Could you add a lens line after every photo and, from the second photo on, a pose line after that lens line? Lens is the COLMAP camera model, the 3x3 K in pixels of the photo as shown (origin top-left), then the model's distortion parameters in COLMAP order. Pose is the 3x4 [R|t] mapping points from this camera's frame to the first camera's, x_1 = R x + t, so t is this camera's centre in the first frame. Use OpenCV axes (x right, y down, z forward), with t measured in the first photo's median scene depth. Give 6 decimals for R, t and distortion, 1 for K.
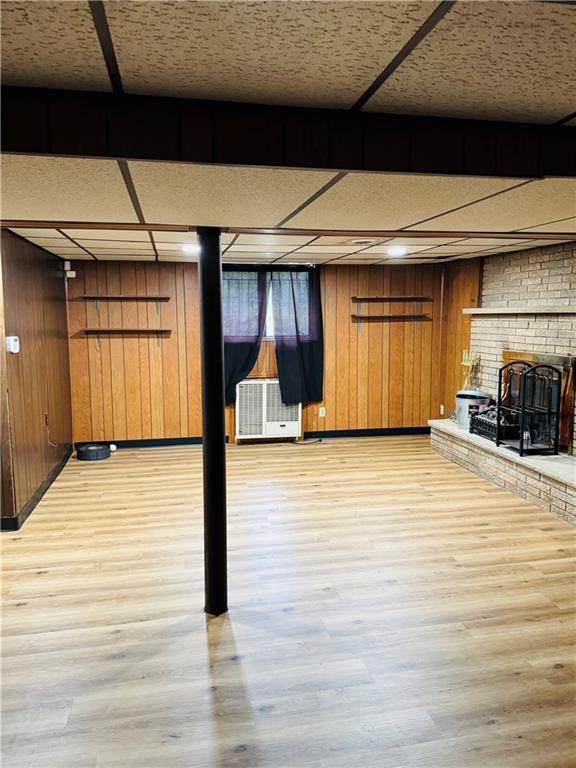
lens RADIAL K [[568.1, 0, 292.3], [0, 568.1, 385.7], [0, 0, 1]] dist [0.051576, -0.093772]
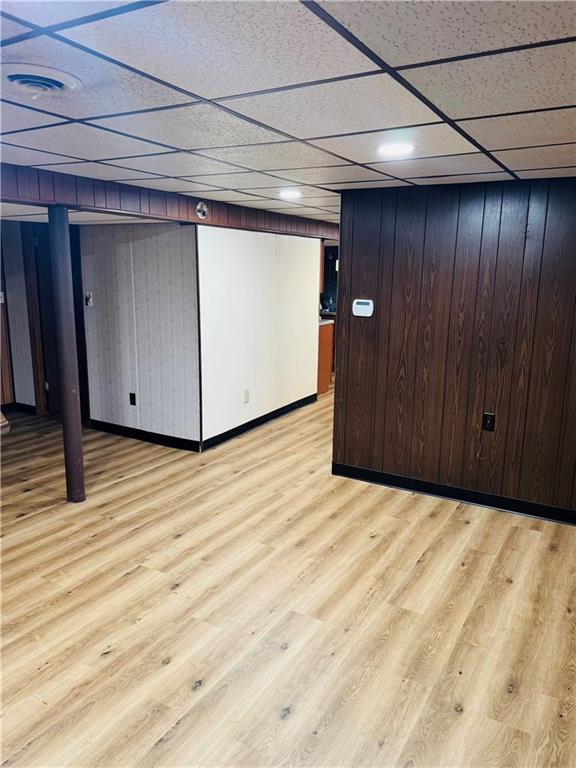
lens RADIAL K [[568.1, 0, 299.2], [0, 568.1, 383.7], [0, 0, 1]] dist [0.051576, -0.093772]
pose [[-0.651999, 0.145058, -0.744215, 0.332561], [-0.106390, 0.954316, 0.279216, -0.201597], [0.750719, 0.261226, -0.606781, 1.484788]]
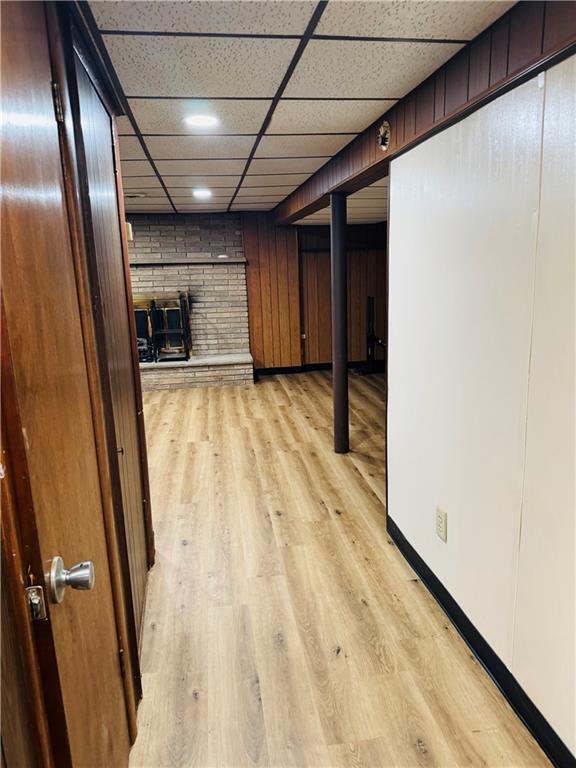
lens RADIAL K [[536.0, 0, 291.2], [0, 536.0, 381.4], [0, 0, 1]] dist [0.025349, -0.067192]
pose [[0.050518, -0.205727, 0.977305, -1.046329], [0.154126, 0.968437, 0.195894, -0.061462], [-0.986759, 0.140732, 0.080631, 0.696094]]
